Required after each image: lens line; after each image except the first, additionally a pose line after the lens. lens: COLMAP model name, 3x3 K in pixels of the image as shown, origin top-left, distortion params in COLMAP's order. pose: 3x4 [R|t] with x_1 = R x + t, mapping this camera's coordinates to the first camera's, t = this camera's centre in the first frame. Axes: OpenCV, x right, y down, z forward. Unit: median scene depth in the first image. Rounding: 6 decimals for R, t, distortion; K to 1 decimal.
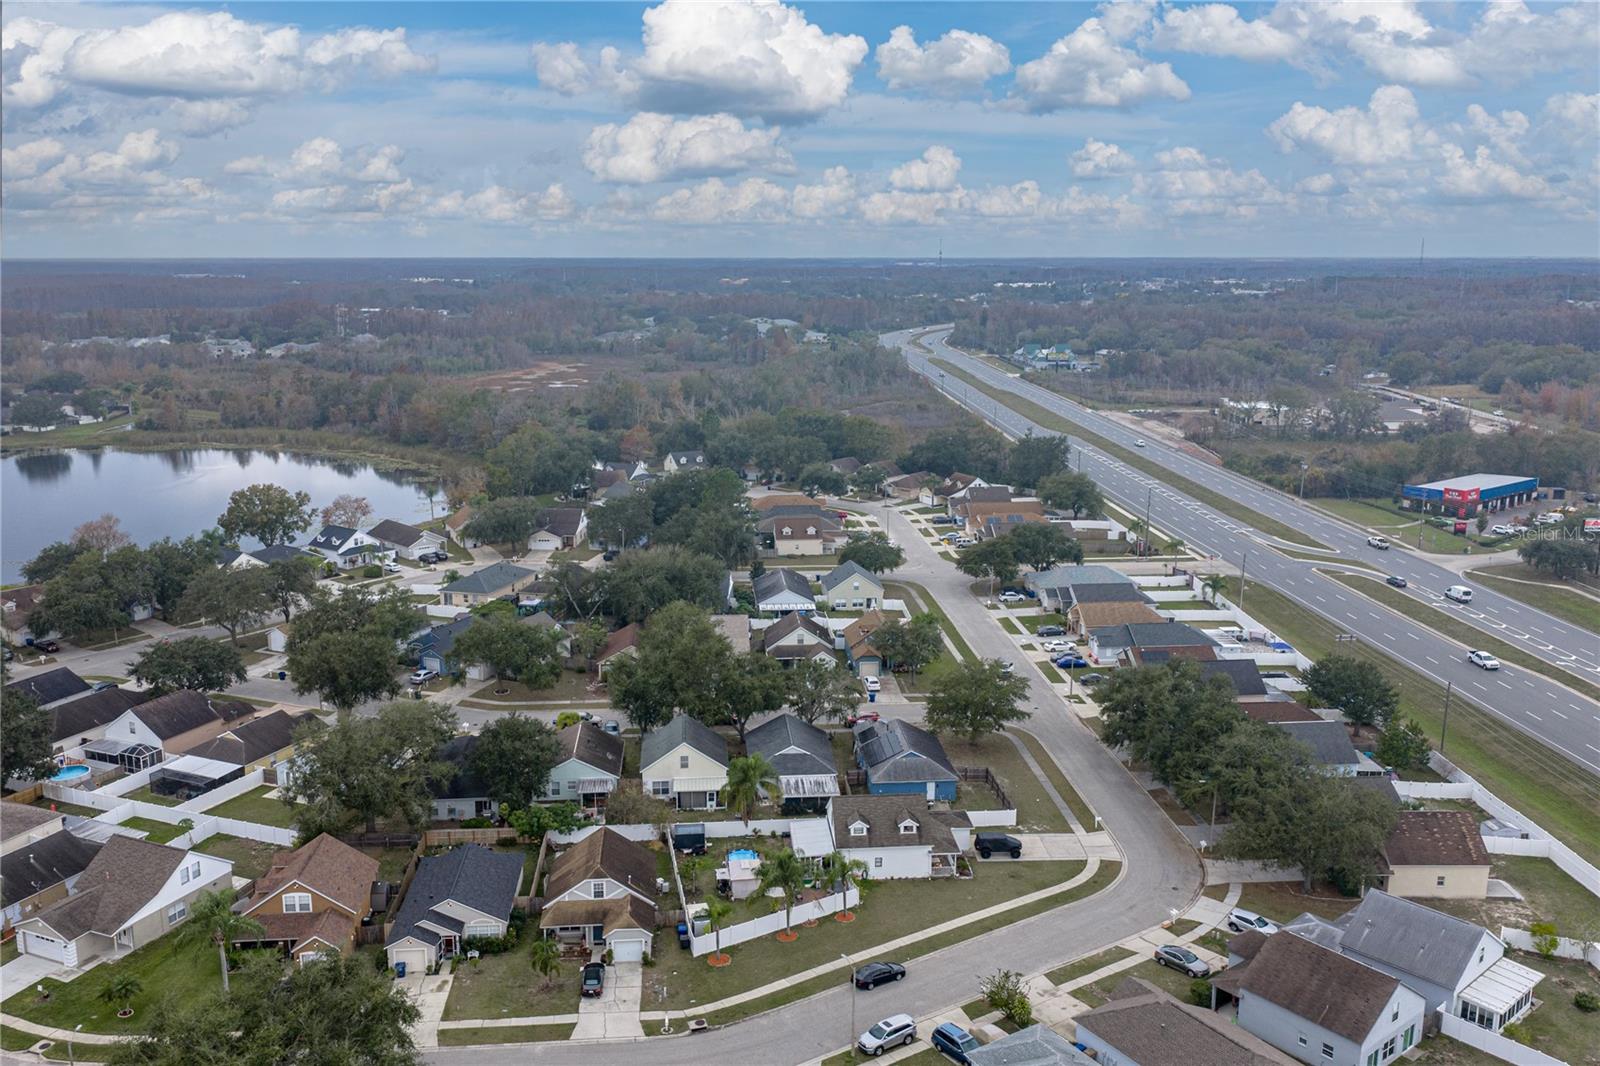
lens RADIAL K [[1309.5, 0, 800.0], [0, 1309.5, 533.0], [0, 0, 1]] dist [0.001094, -0.007484]
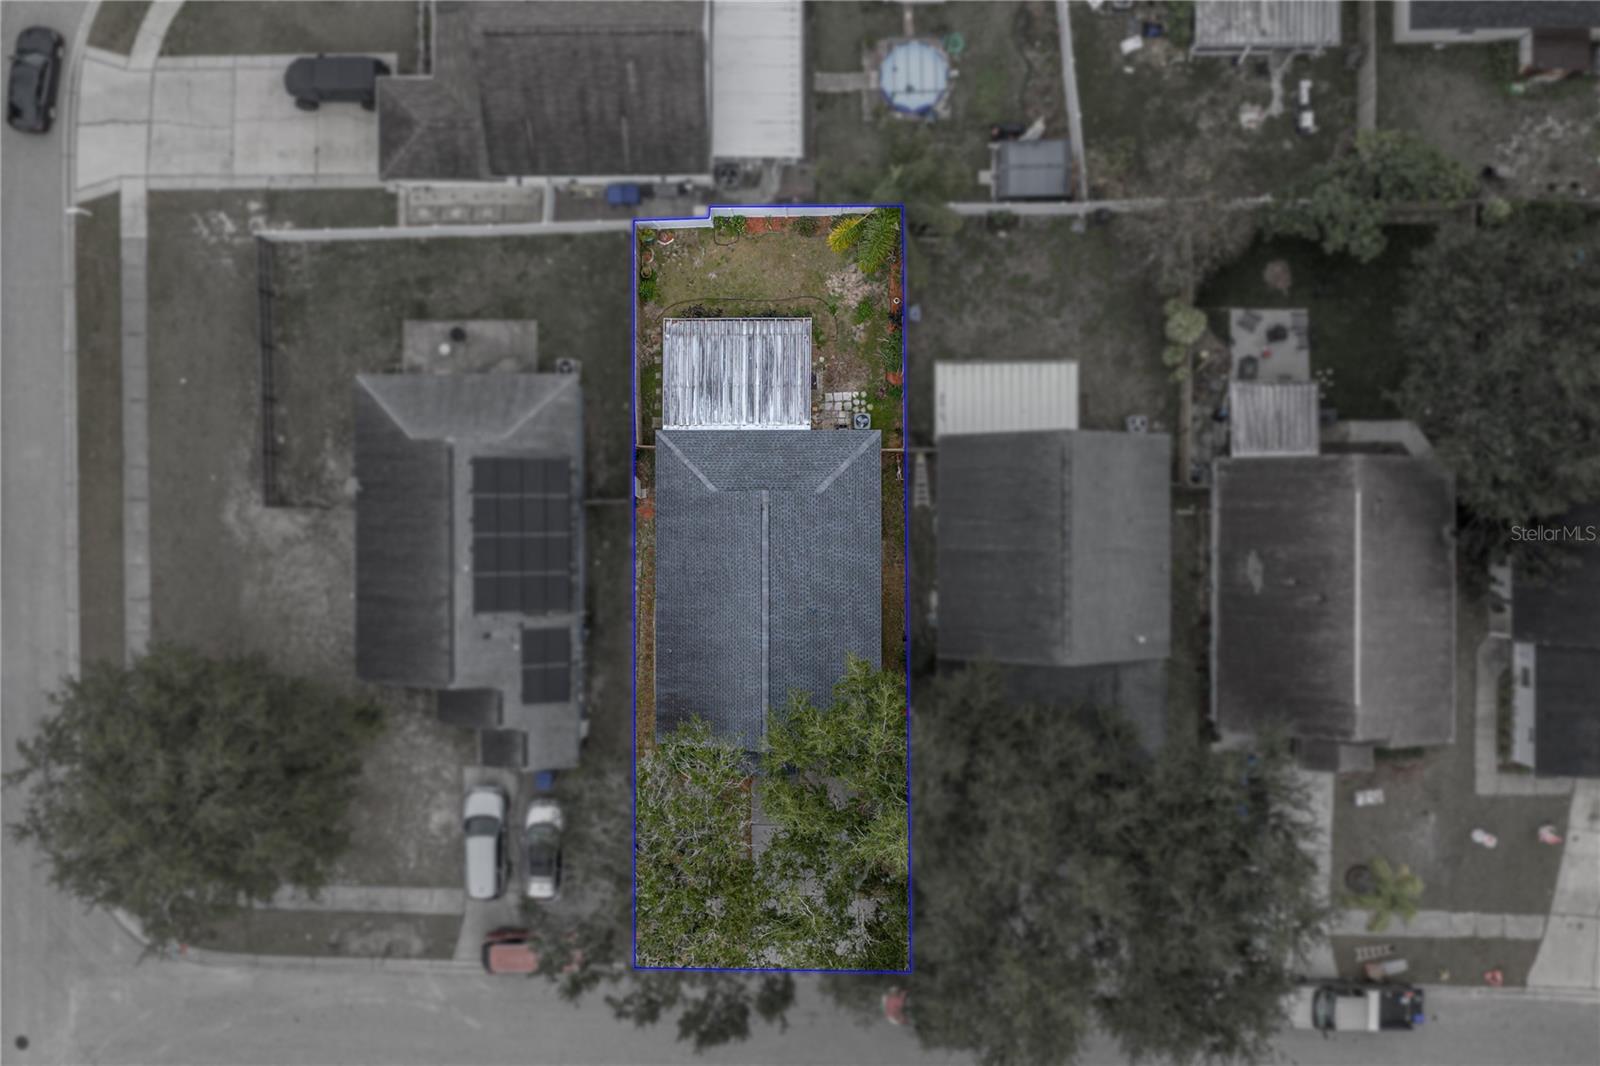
lens RADIAL K [[1309.5, 0, 800.0], [0, 1309.5, 533.0], [0, 0, 1]] dist [0.001094, -0.007484]
pose [[-0.996384, -0.081022, 0.025594, -0.030031], [0.042391, -0.212950, 0.976143, -0.229229], [-0.073639, 0.973698, 0.215614, 1.079263]]
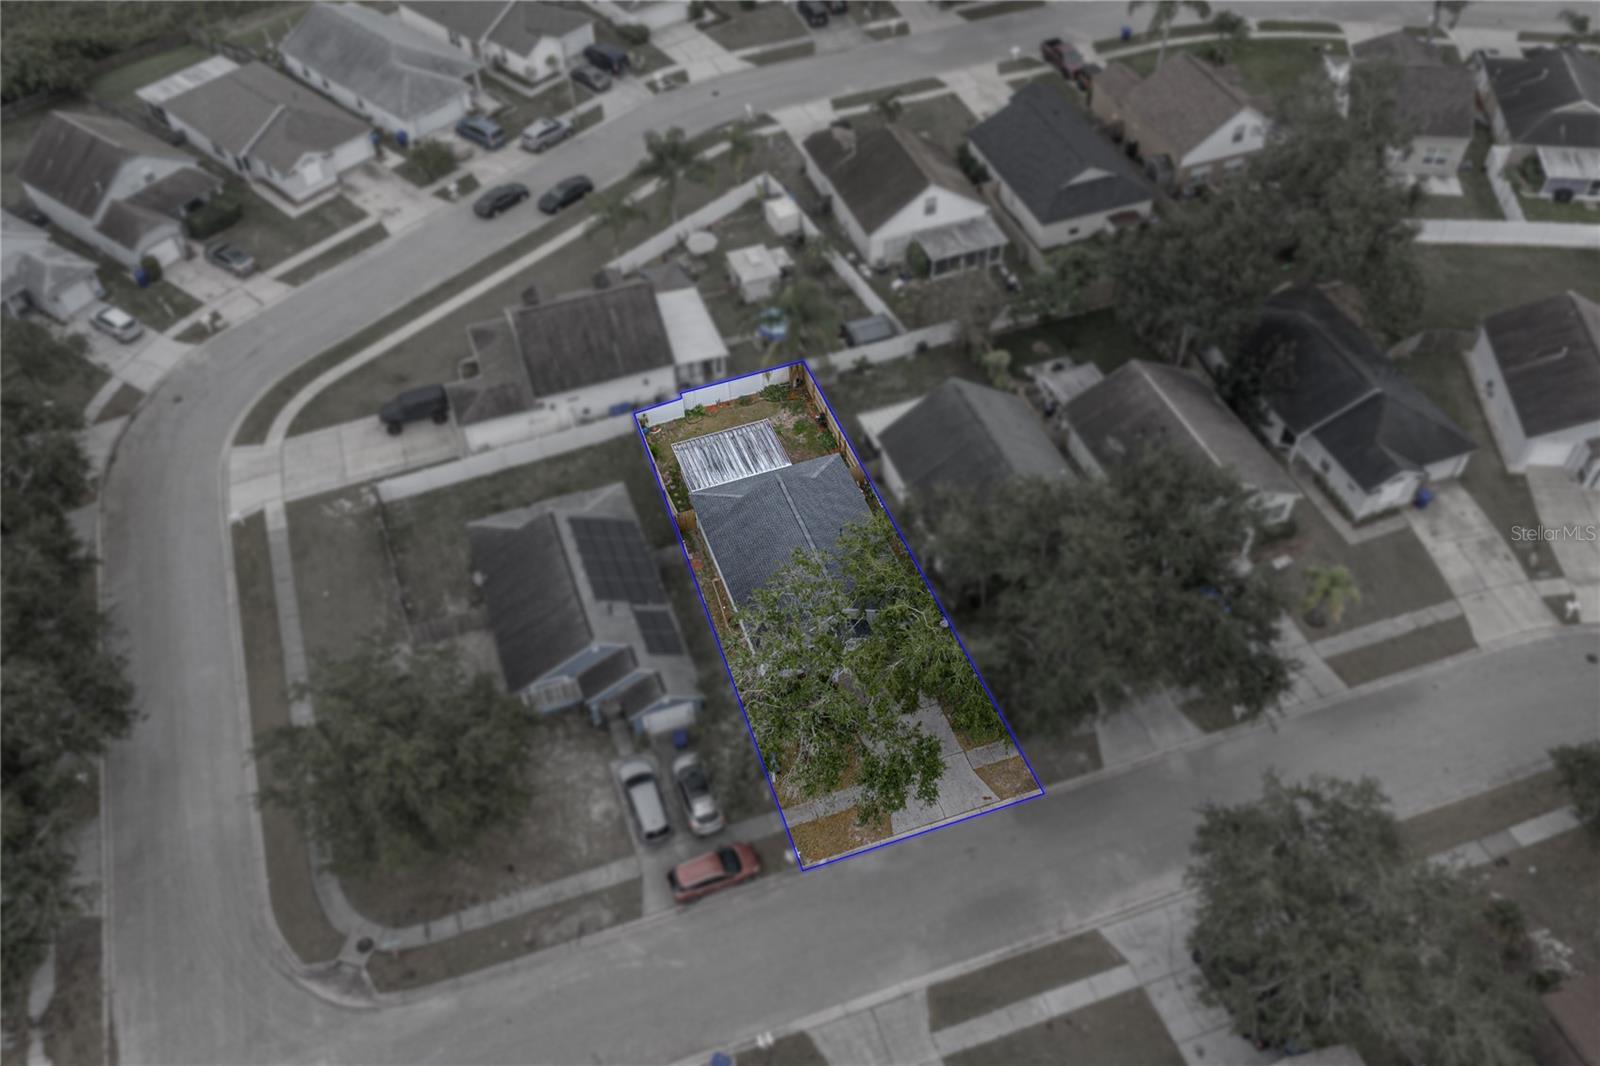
lens RADIAL K [[1309.5, 0, 800.0], [0, 1309.5, 533.0], [0, 0, 1]] dist [0.001094, -0.007484]
pose [[-0.964782, 0.211814, -0.155982, 0.082796], [-0.028422, 0.505561, 0.862323, -0.317683], [0.261510, 0.836387, -0.481736, 1.473962]]
